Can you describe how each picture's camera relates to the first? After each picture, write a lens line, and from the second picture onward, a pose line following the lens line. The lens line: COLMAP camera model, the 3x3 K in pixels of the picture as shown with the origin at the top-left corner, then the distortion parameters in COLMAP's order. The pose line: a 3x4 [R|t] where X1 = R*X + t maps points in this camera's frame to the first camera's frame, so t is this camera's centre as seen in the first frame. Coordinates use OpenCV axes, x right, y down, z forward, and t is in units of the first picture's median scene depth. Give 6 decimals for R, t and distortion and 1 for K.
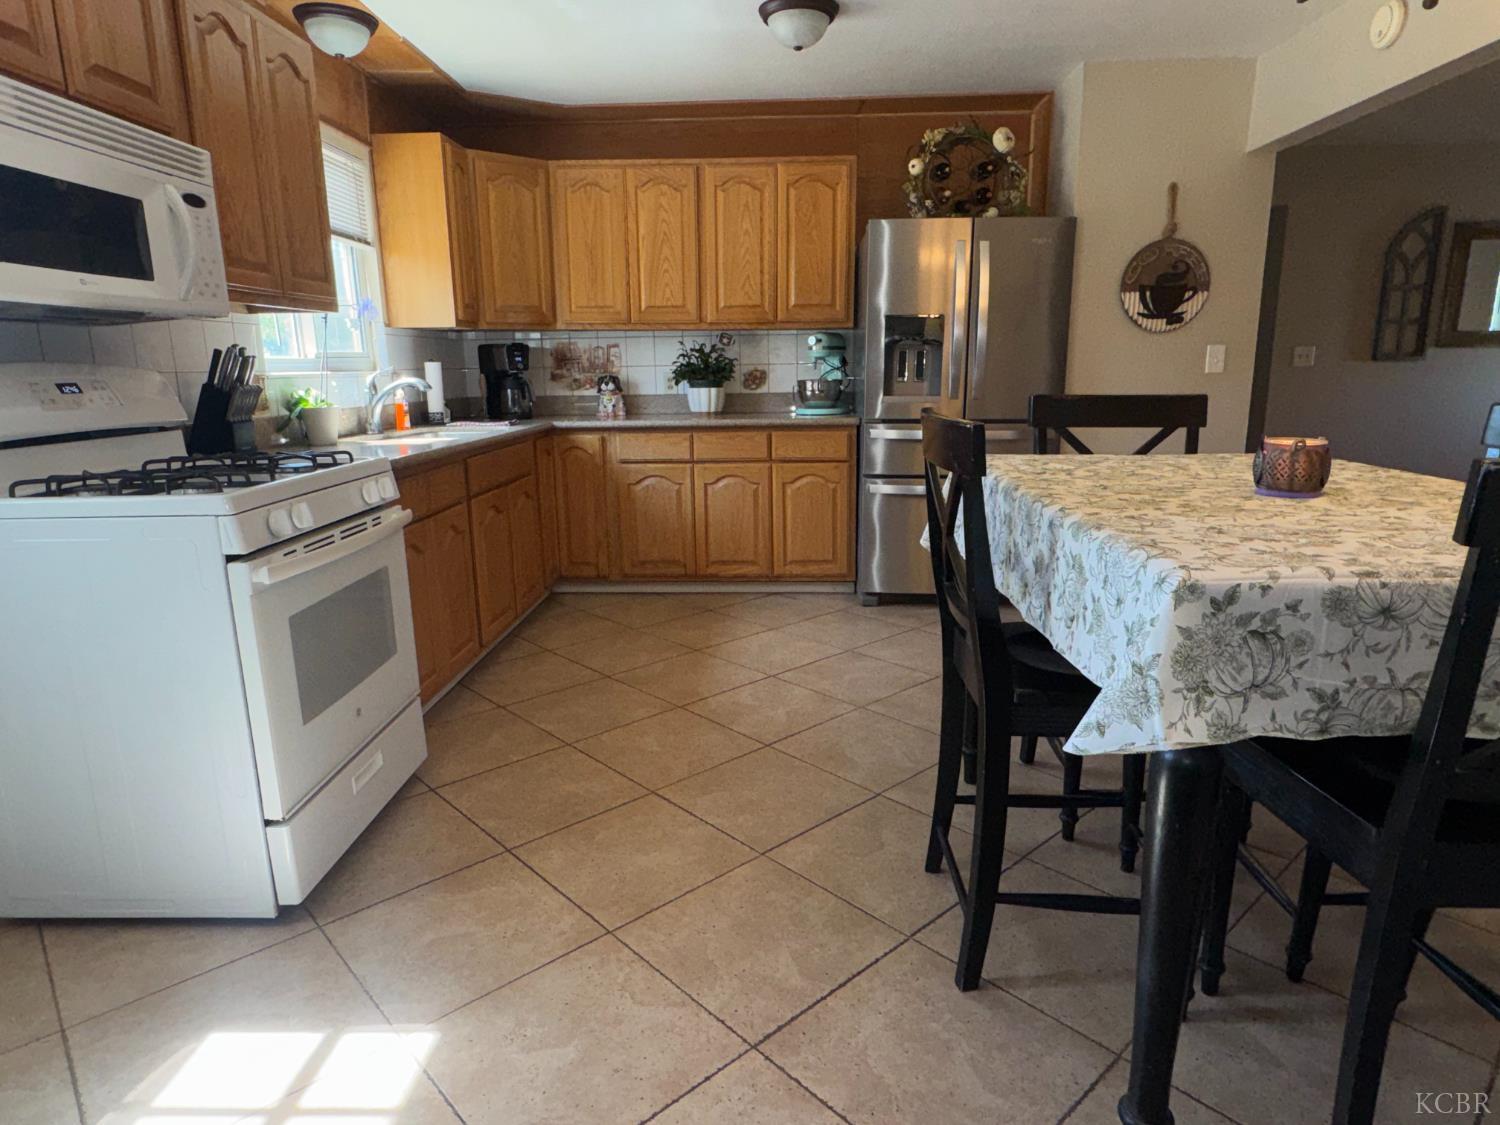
lens RADIAL K [[894.5, 0, 750.0], [0, 894.5, 562.5], [0, 0, 1]] dist [-0.001358, 0.000966]
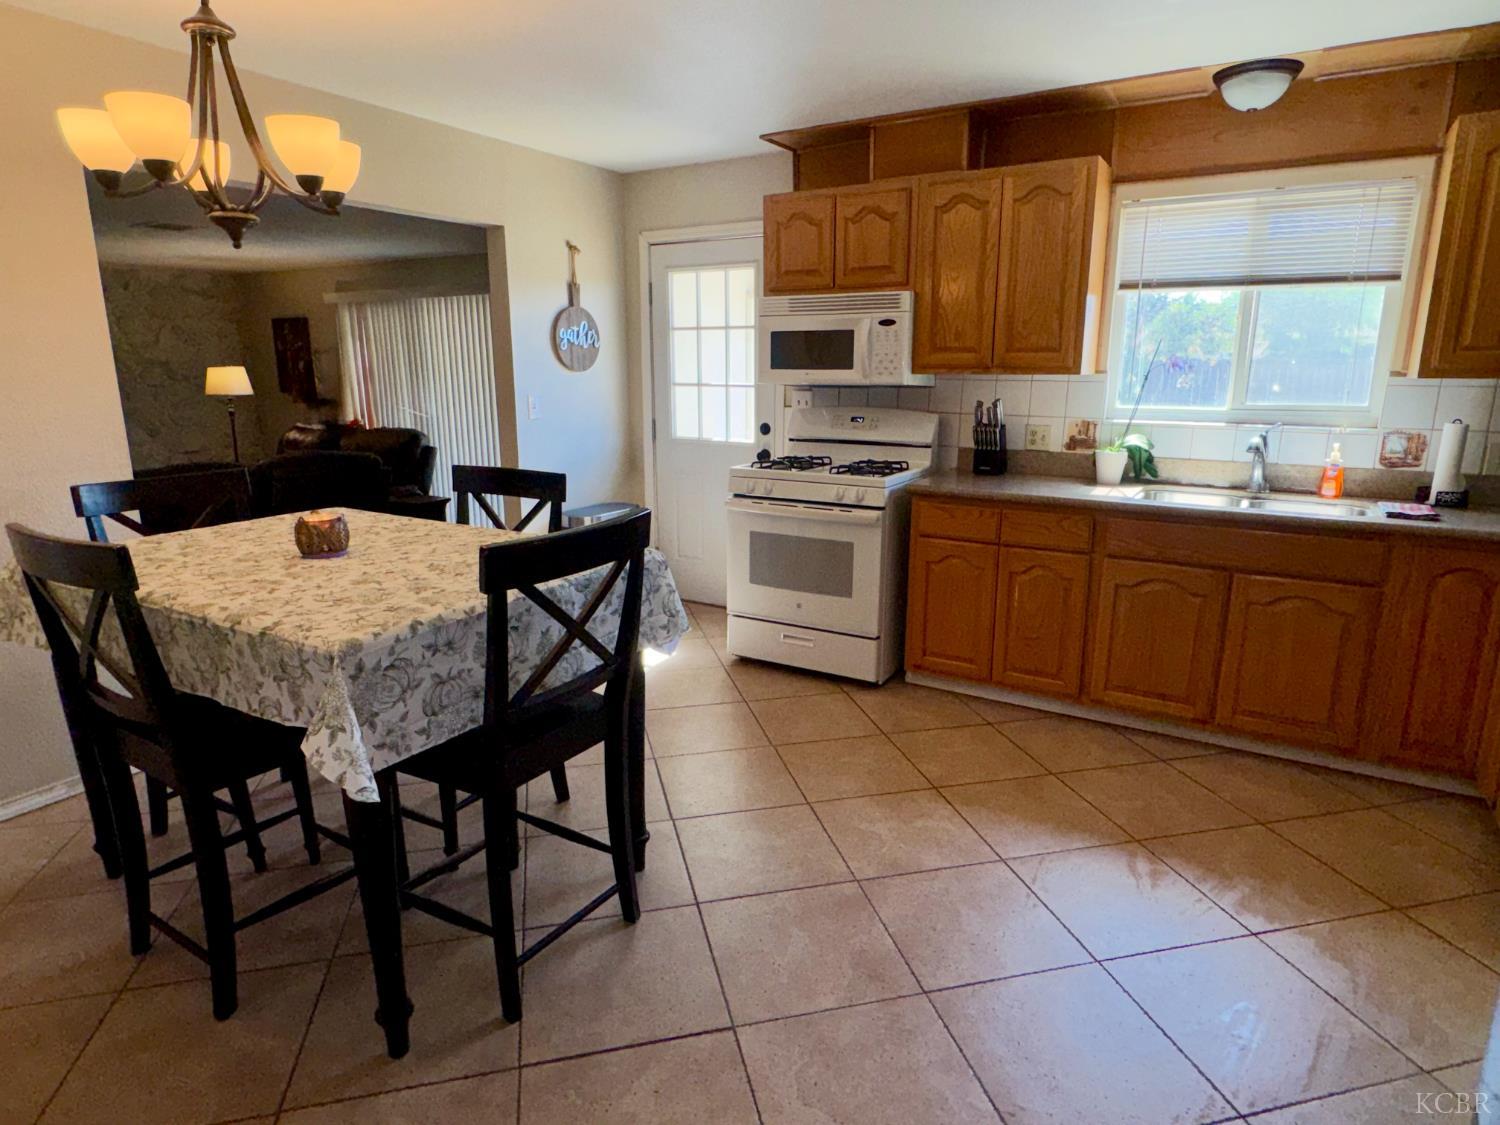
lens RADIAL K [[873.3, 0, 750.0], [0, 873.3, 562.5], [0, 0, 1]] dist [0.000482, 0.000440]
pose [[-0.497134, 0.206693, -0.842695, 1.099233], [-0.179856, 0.925571, 0.333123, -0.491006], [0.848828, 0.317171, -0.422958, 1.652551]]
